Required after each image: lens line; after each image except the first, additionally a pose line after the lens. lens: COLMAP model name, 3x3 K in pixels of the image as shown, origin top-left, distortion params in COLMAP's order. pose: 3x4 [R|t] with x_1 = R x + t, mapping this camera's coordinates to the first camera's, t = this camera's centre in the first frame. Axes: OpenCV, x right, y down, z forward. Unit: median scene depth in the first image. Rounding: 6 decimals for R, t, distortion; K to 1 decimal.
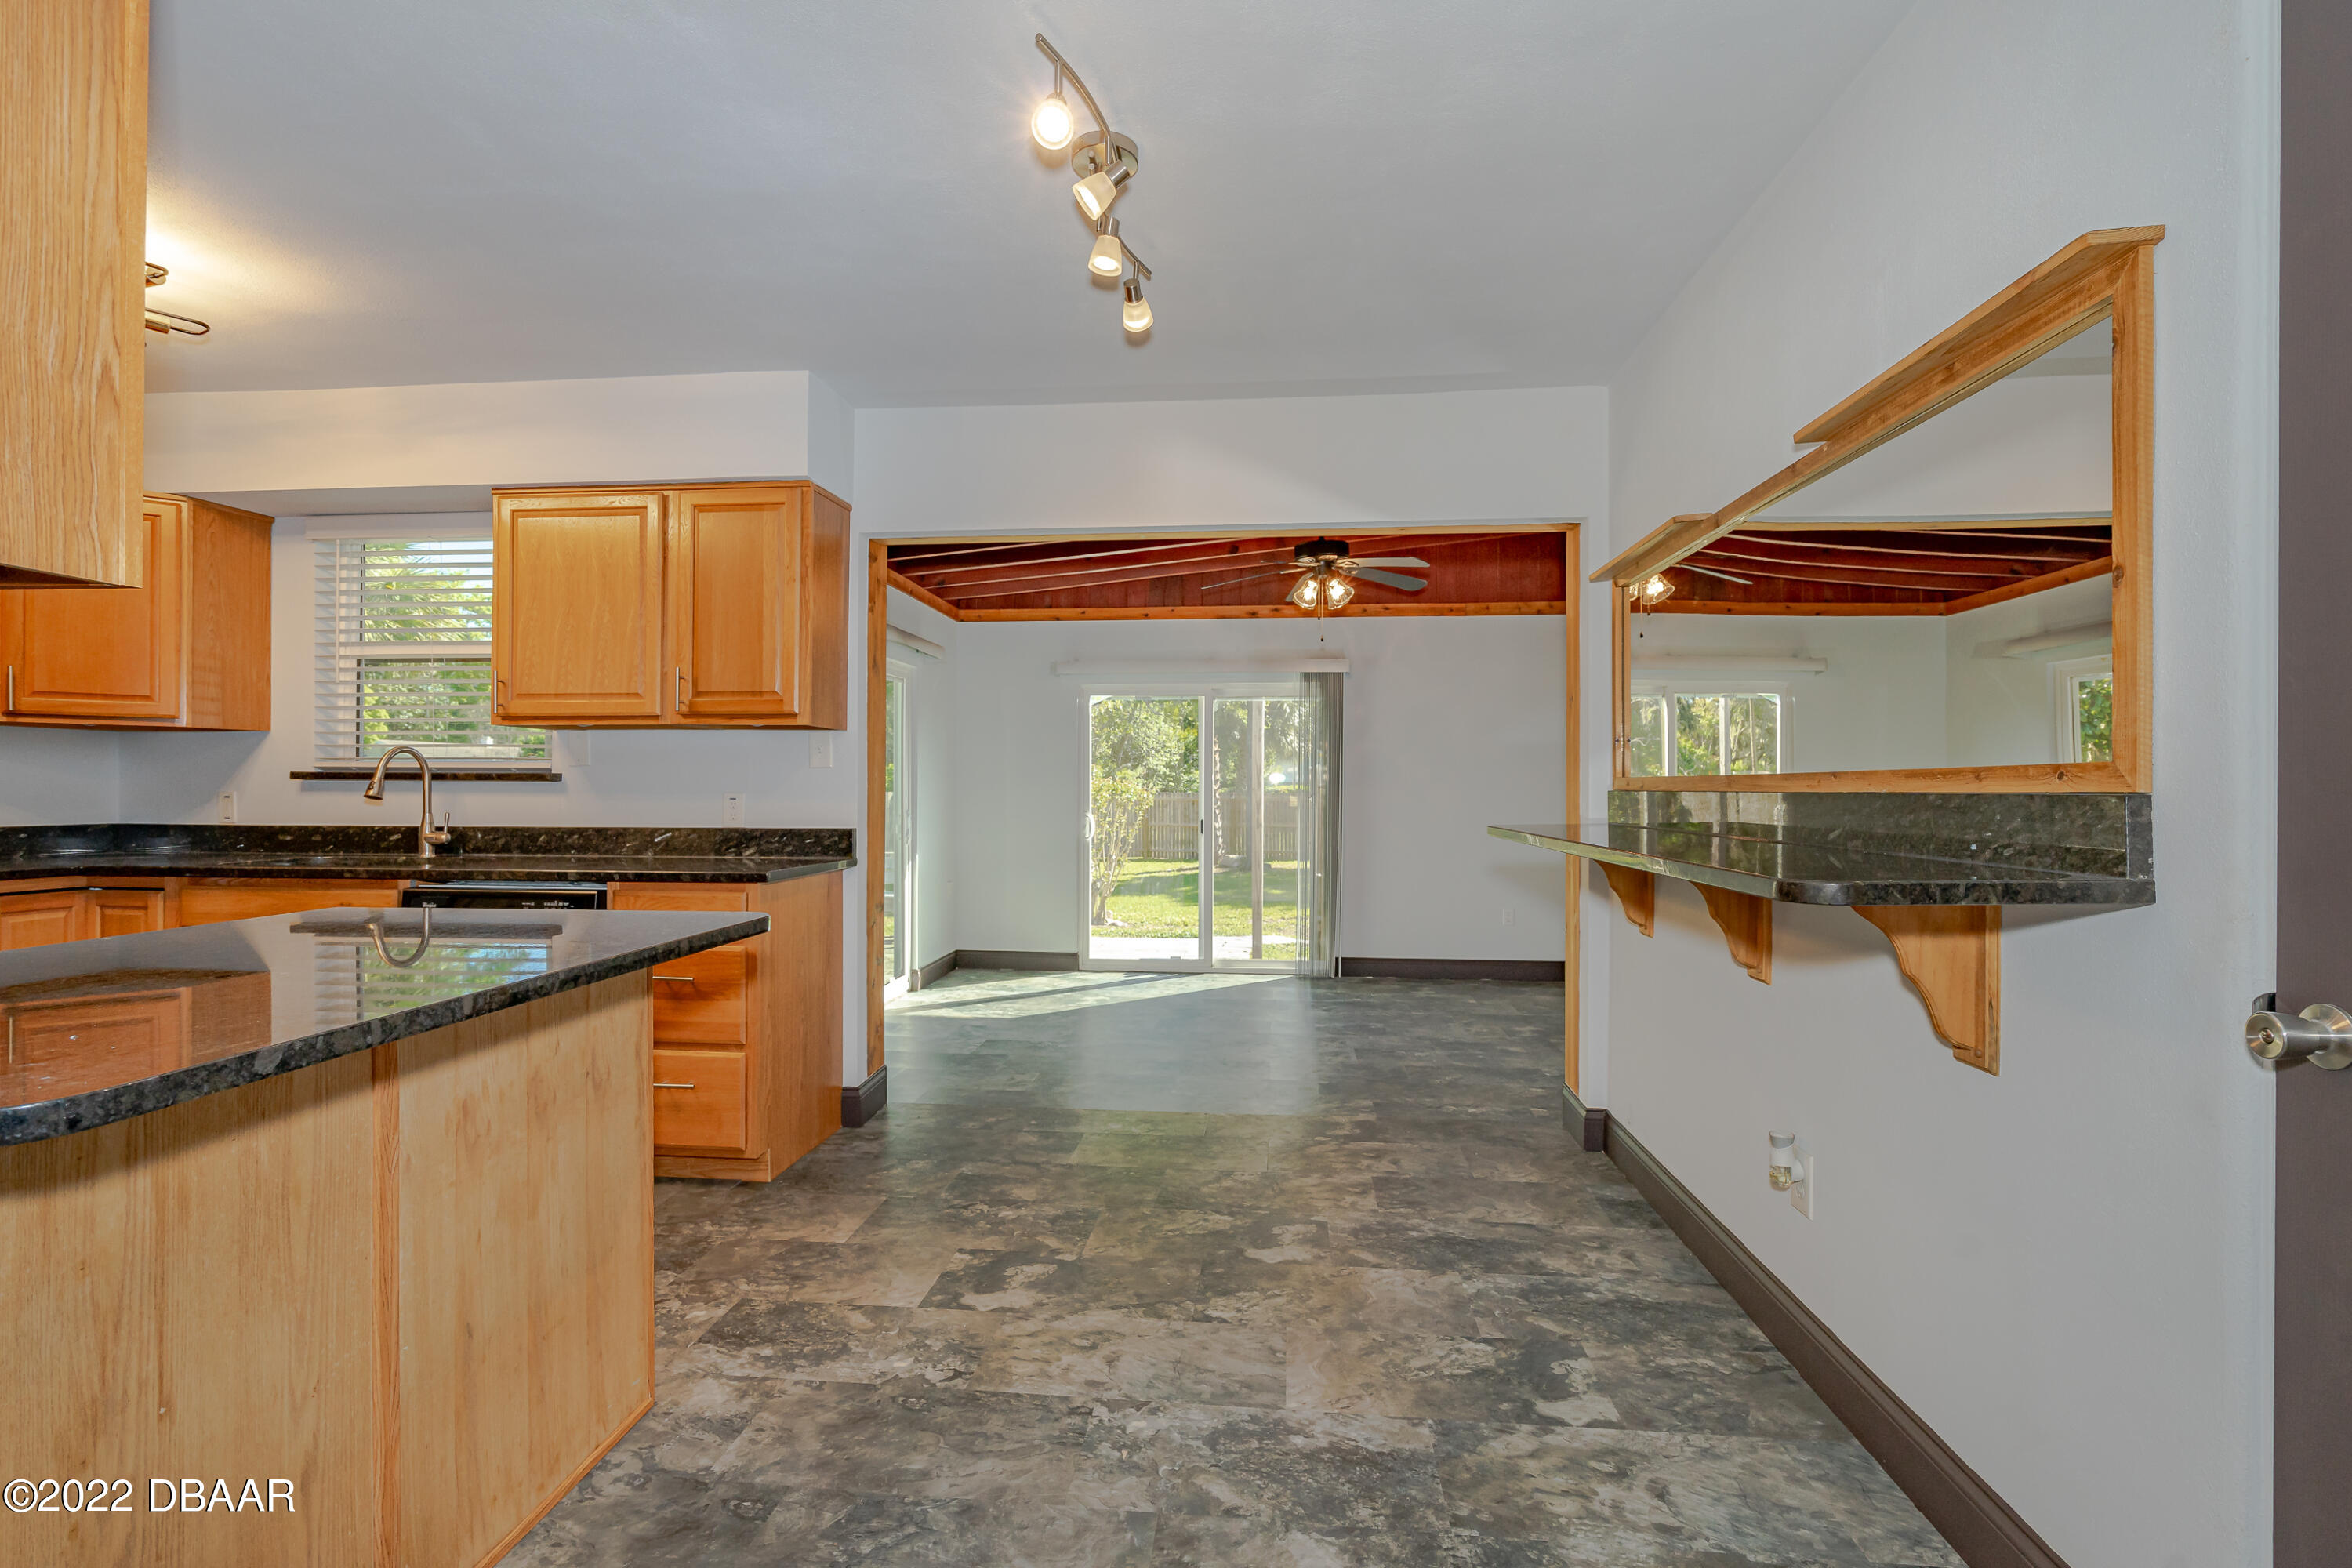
lens RADIAL K [[1081.6, 0, 1159.1], [0, 1081.6, 789.7], [0, 0, 1]] dist [-0.008271, 0.003529]
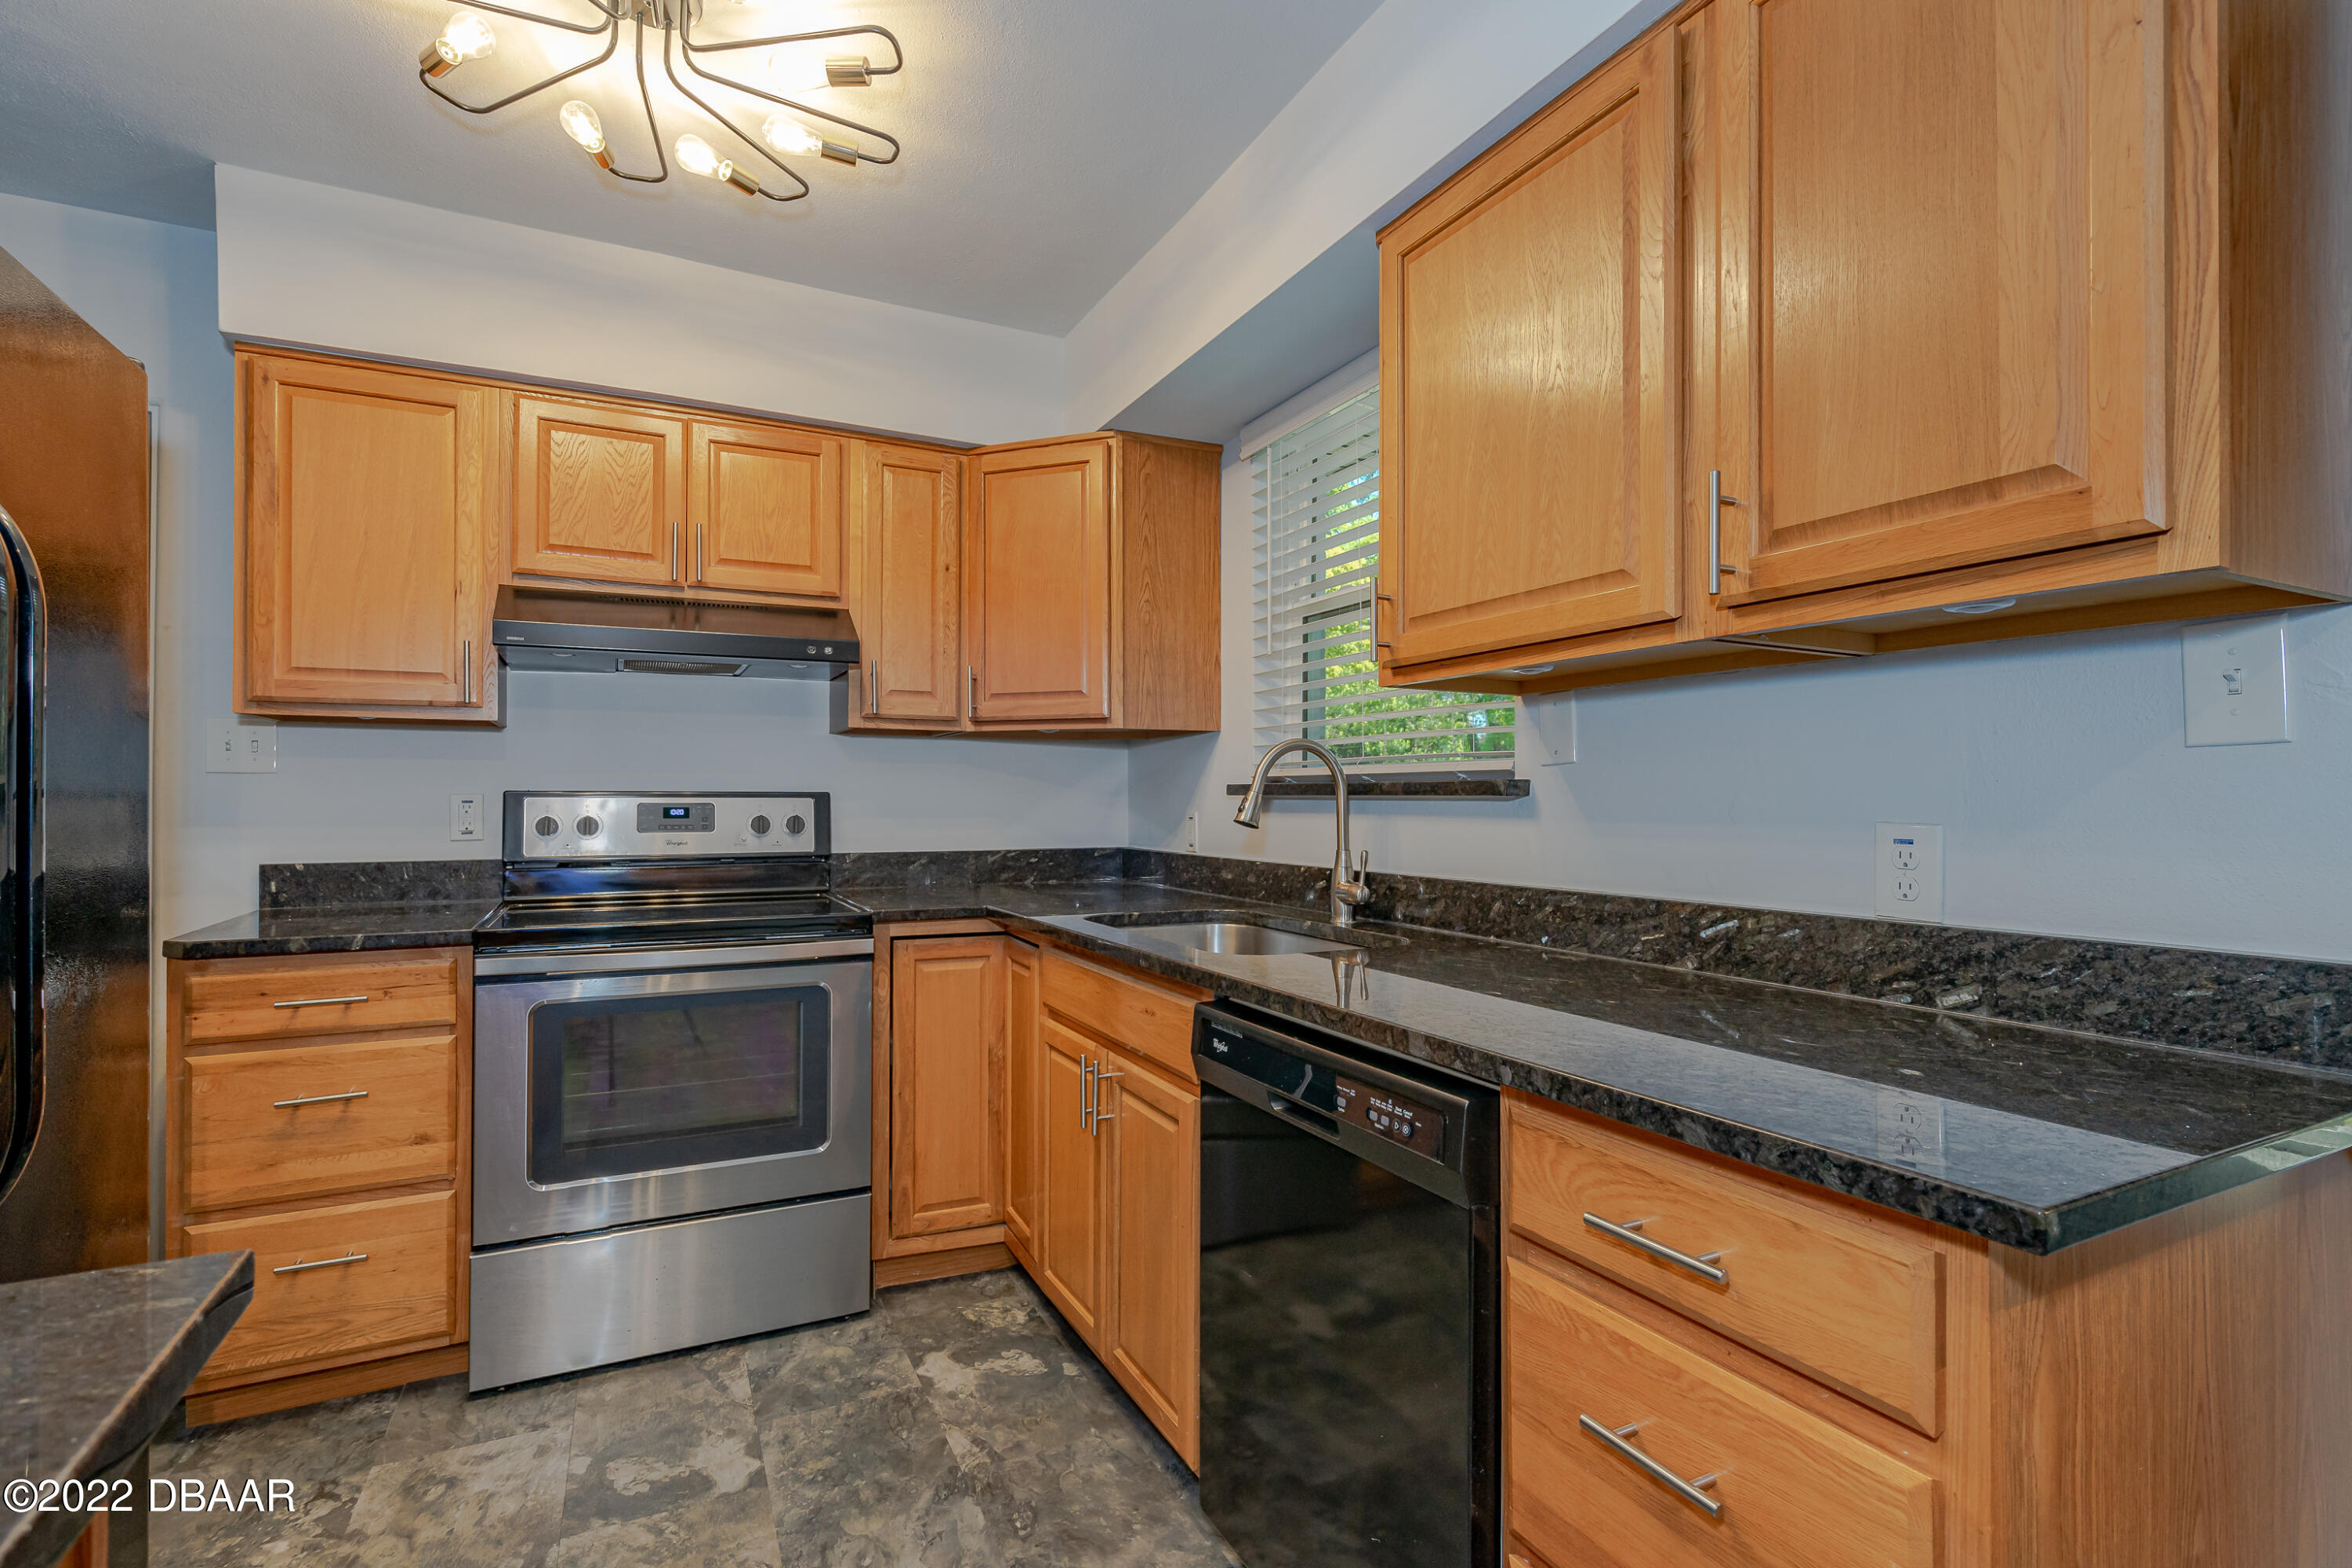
lens RADIAL K [[1081.6, 0, 1172.5], [0, 1081.6, 793.3], [0, 0, 1]] dist [-0.008271, 0.003529]
pose [[0.535834, -0.008433, -0.844281, -0.221530], [0.002398, 0.999961, -0.008467, -0.005070], [0.844320, 0.002512, 0.535834, 0.601418]]
